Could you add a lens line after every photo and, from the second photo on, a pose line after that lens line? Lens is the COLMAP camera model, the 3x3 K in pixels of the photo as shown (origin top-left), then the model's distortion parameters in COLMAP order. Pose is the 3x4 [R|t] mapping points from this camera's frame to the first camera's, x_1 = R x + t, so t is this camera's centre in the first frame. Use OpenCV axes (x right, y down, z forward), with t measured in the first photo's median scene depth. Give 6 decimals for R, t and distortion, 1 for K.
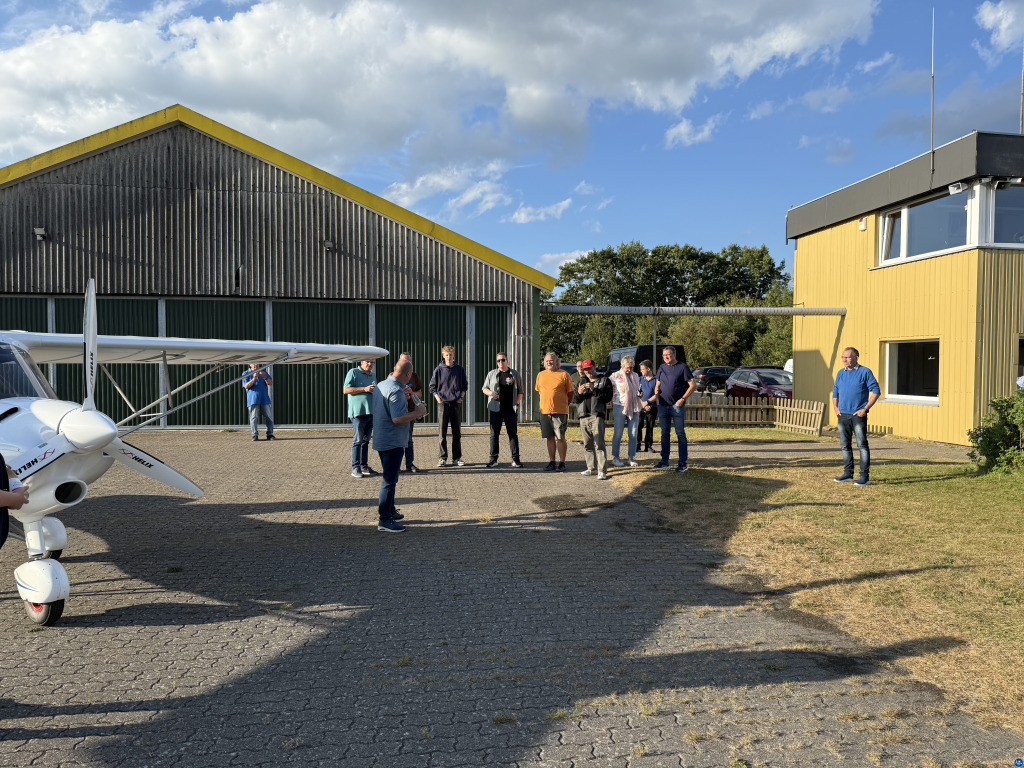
lens RADIAL K [[718.0, 0, 513.7], [0, 718.0, 389.1], [0, 0, 1]] dist [0.081889, -0.112392]
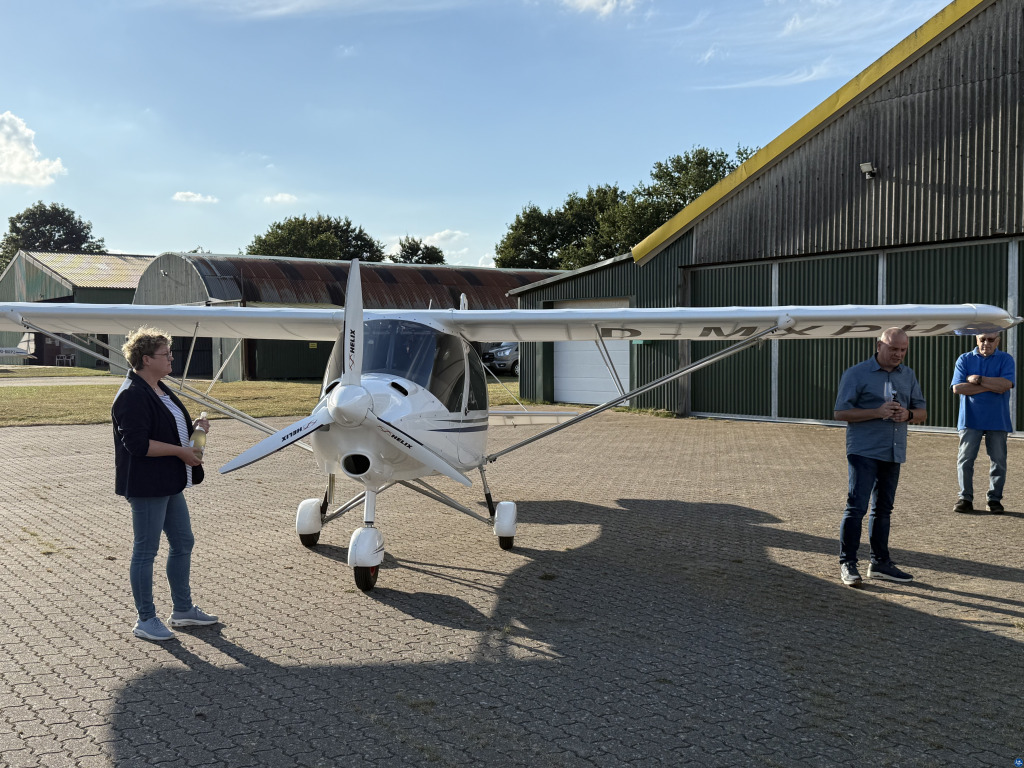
lens RADIAL K [[1115.7, 0, 509.2], [0, 1115.7, 388.8], [0, 0, 1]] dist [0.092972, 0.000000]
pose [[0.441274, 0.025560, -0.897008, 0.248840], [-0.018006, 0.999645, 0.019627, -0.000421], [0.897192, 0.007491, 0.441578, 0.131274]]
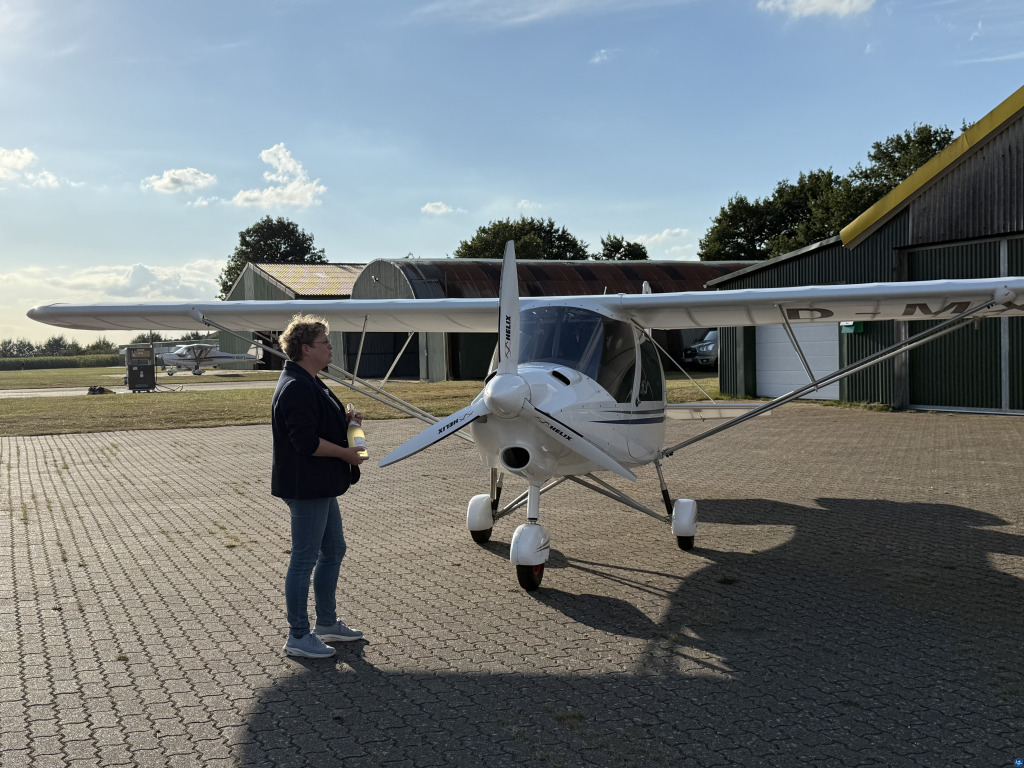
lens RADIAL K [[1115.7, 0, 508.4], [0, 1115.7, 388.7], [0, 0, 1]] dist [0.092972, 0.000000]
pose [[0.268055, 0.021066, -0.963173, 0.229586], [0.000682, 0.999757, 0.022056, 0.003935], [0.963403, -0.006569, 0.267976, 0.156960]]
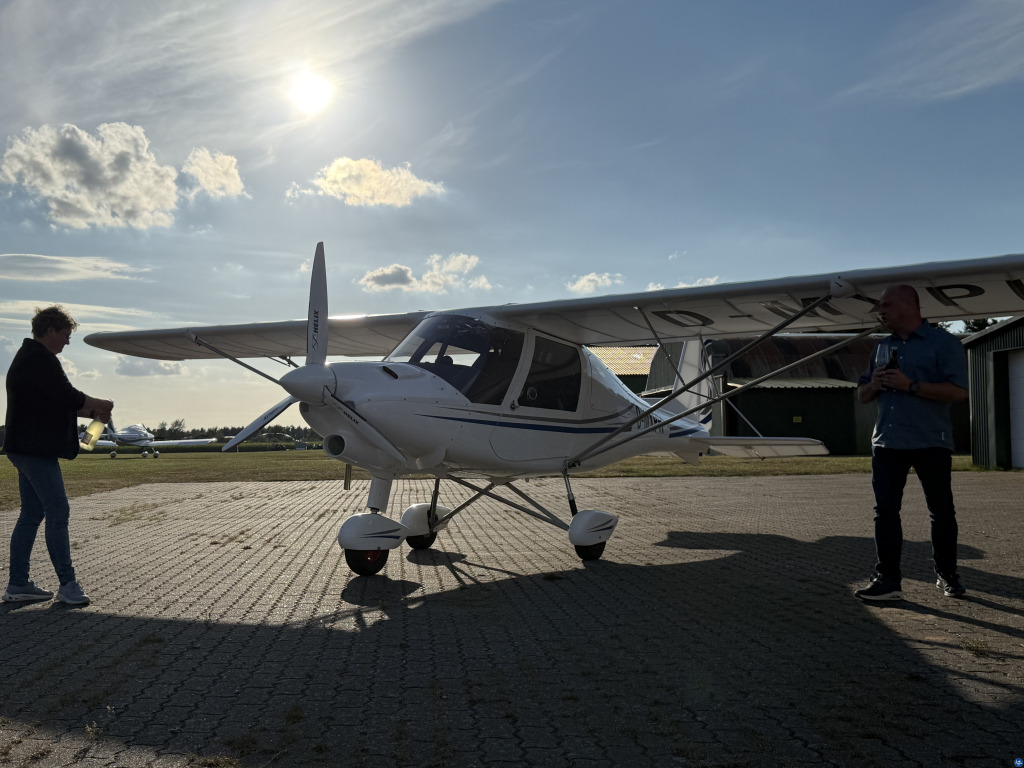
lens RADIAL K [[1115.7, 0, 500.3], [0, 1115.7, 380.1], [0, 0, 1]] dist [0.092972, 0.000000]
pose [[-0.061367, -0.063805, -0.996074, 0.271659], [-0.016554, 0.997882, -0.062901, 0.039472], [0.997978, 0.012629, -0.062294, 0.361051]]
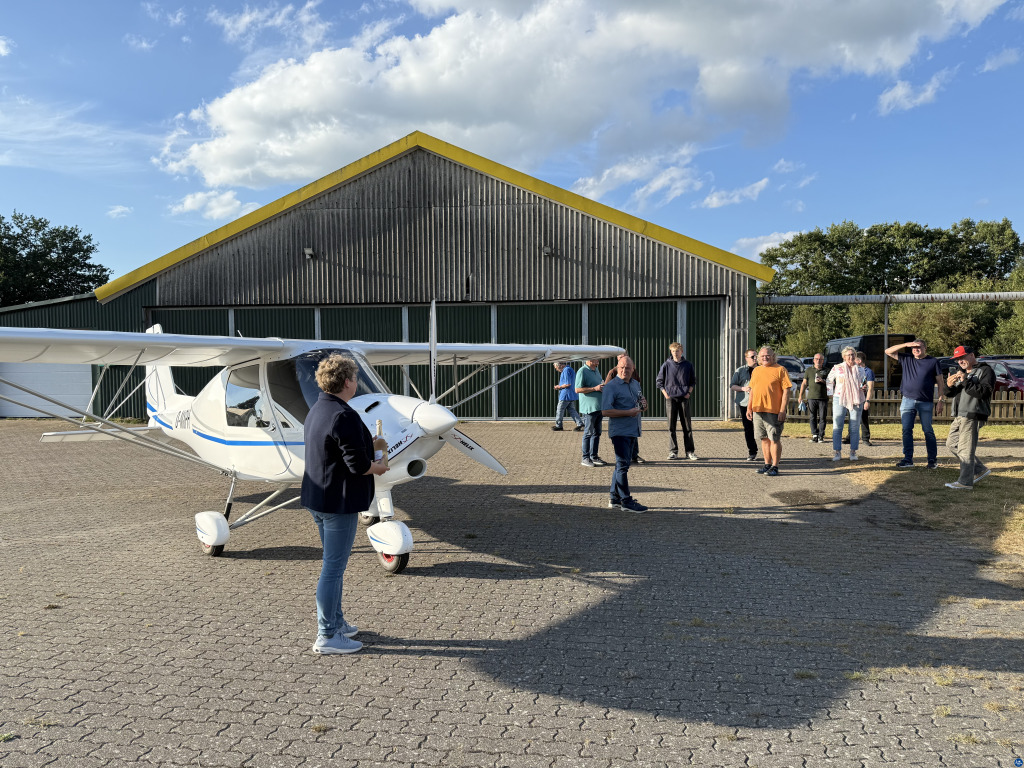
lens RADIAL K [[718.0, 0, 508.0], [0, 718.0, 396.2], [0, 0, 1]] dist [0.081889, -0.112392]
pose [[0.965316, 0.000097, -0.261083, -0.034080], [0.004553, 0.999842, 0.017206, -0.001512], [0.261043, -0.017798, 0.965163, -0.046289]]
